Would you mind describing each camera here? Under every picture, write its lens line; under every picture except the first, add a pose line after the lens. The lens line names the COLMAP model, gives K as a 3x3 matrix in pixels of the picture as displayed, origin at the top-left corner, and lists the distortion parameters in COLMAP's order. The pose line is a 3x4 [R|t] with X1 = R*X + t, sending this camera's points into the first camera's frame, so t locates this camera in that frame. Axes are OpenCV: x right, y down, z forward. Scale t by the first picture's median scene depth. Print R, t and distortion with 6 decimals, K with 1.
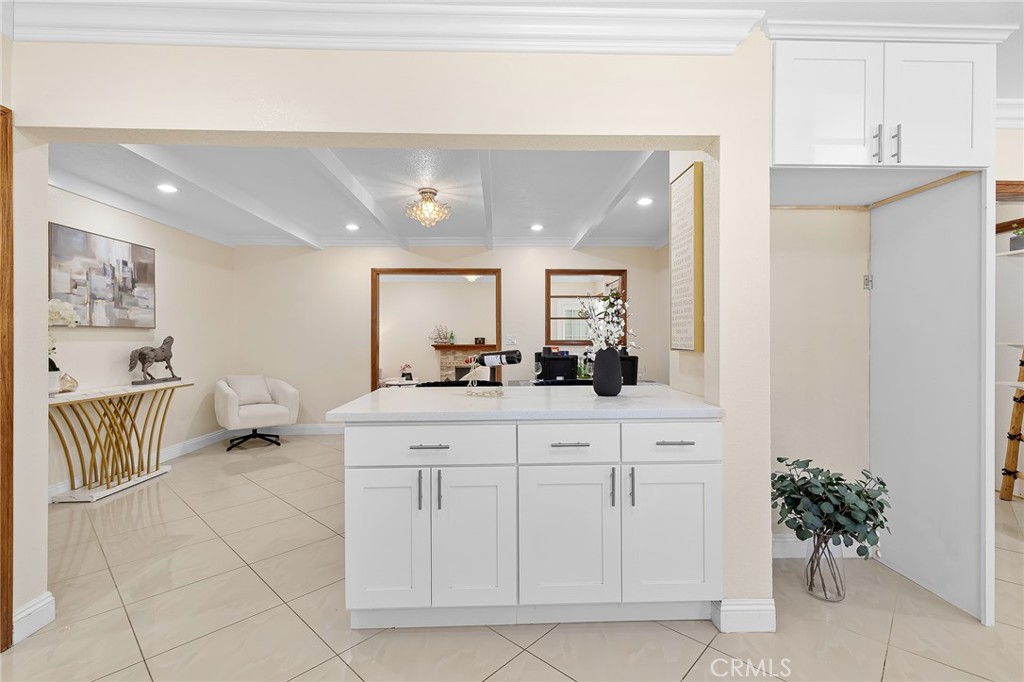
lens RADIAL K [[459.8, 0, 510.5], [0, 459.8, 337.8], [0, 0, 1]] dist [0.011672, -0.003221]
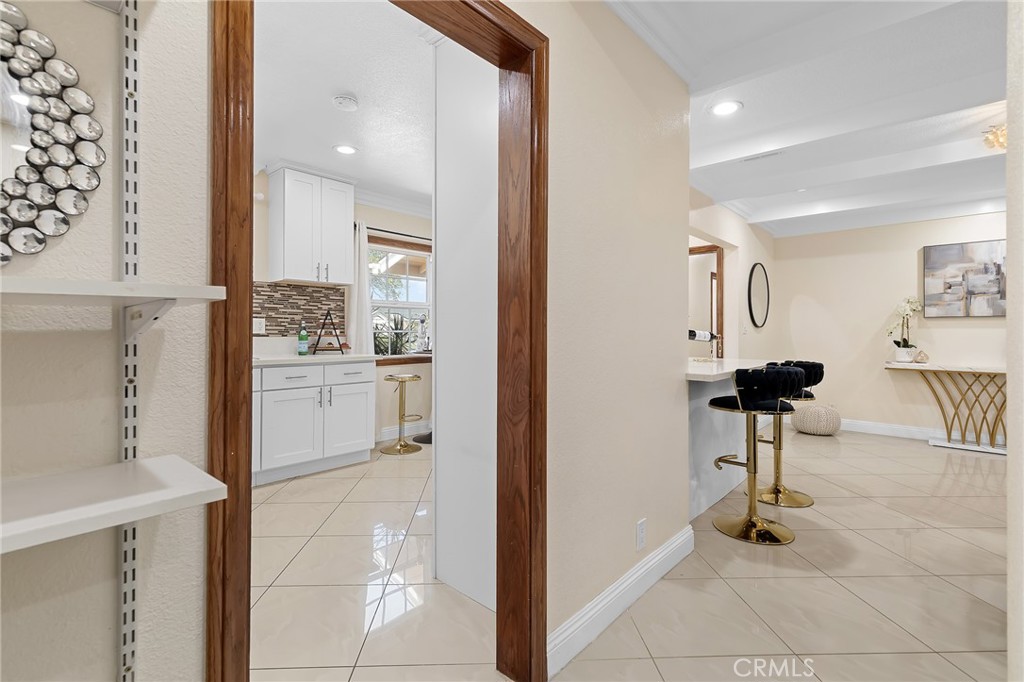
lens RADIAL K [[459.8, 0, 505.9], [0, 459.8, 333.3], [0, 0, 1]] dist [0.011672, -0.003221]
pose [[-0.699454, -0.001299, -0.714676, 0.827780], [-0.002831, 0.999996, 0.000953, 0.022090], [0.714672, 0.002690, -0.699455, 0.921359]]
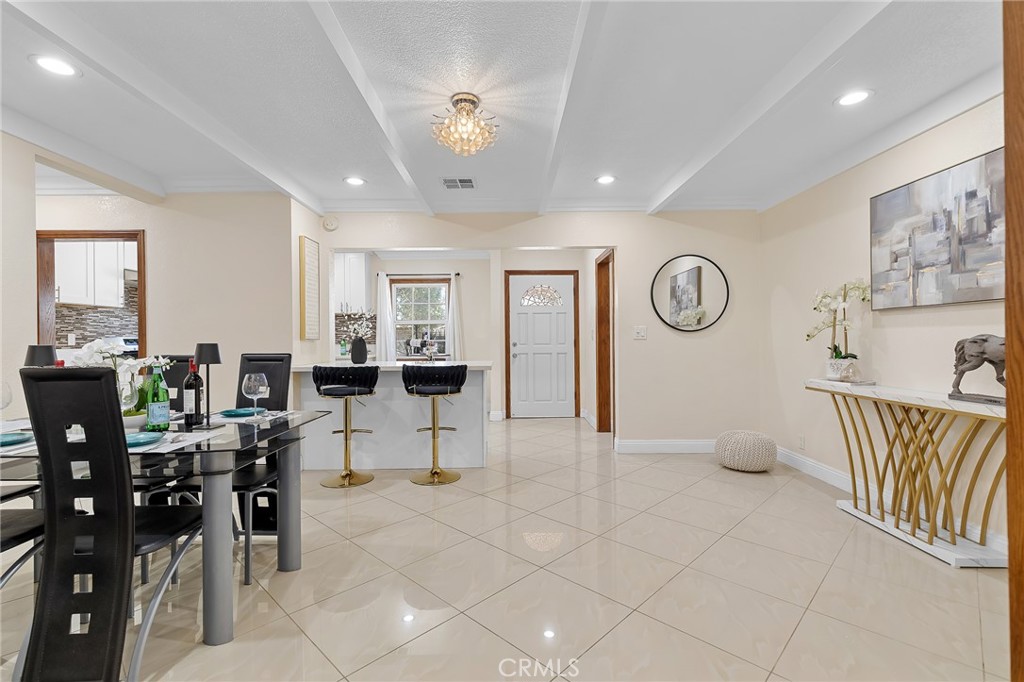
lens RADIAL K [[459.8, 0, 508.5], [0, 459.8, 339.2], [0, 0, 1]] dist [0.011672, -0.003221]
pose [[-0.999655, 0.009451, 0.024511, -0.251958], [0.009384, 0.999952, -0.002858, 0.022264], [-0.024537, -0.002627, -0.999695, 1.647850]]
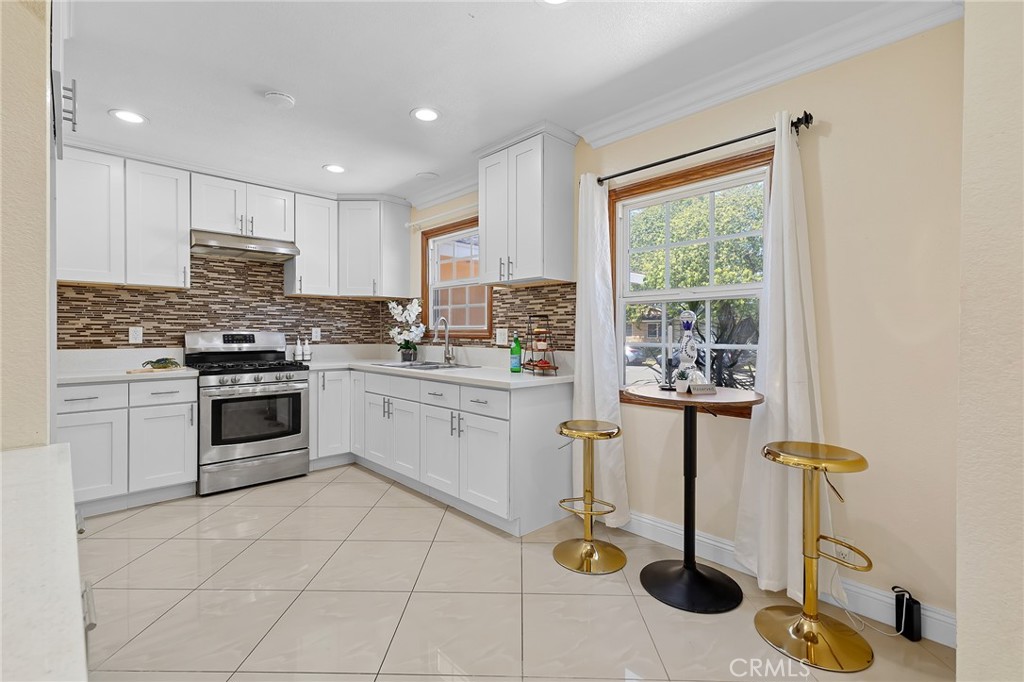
lens RADIAL K [[459.8, 0, 508.3], [0, 459.8, 333.5], [0, 0, 1]] dist [0.011672, -0.003221]
pose [[-0.664985, -0.002217, 0.746853, -0.181713], [-0.003746, 0.999993, -0.000367, 0.002818], [-0.746847, -0.003041, -0.664989, 0.461789]]
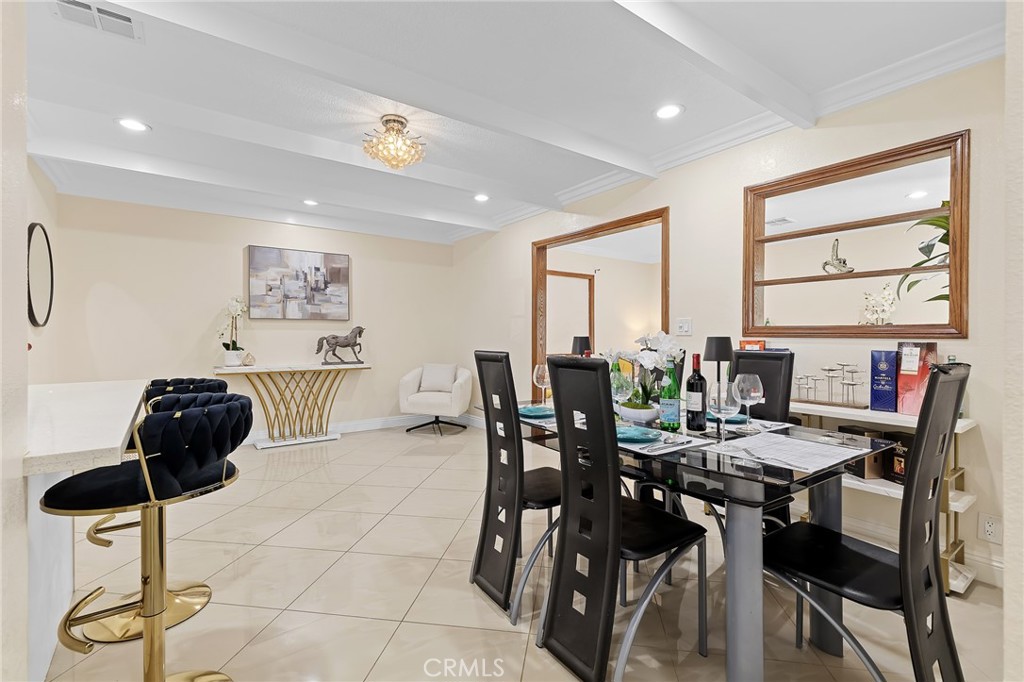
lens RADIAL K [[459.8, 0, 510.0], [0, 459.8, 336.9], [0, 0, 1]] dist [0.011672, -0.003221]
pose [[0.562644, 0.003704, -0.826691, 0.527651], [0.000678, 0.999988, 0.004942, 0.020259], [0.826699, -0.003341, 0.562634, 0.738682]]
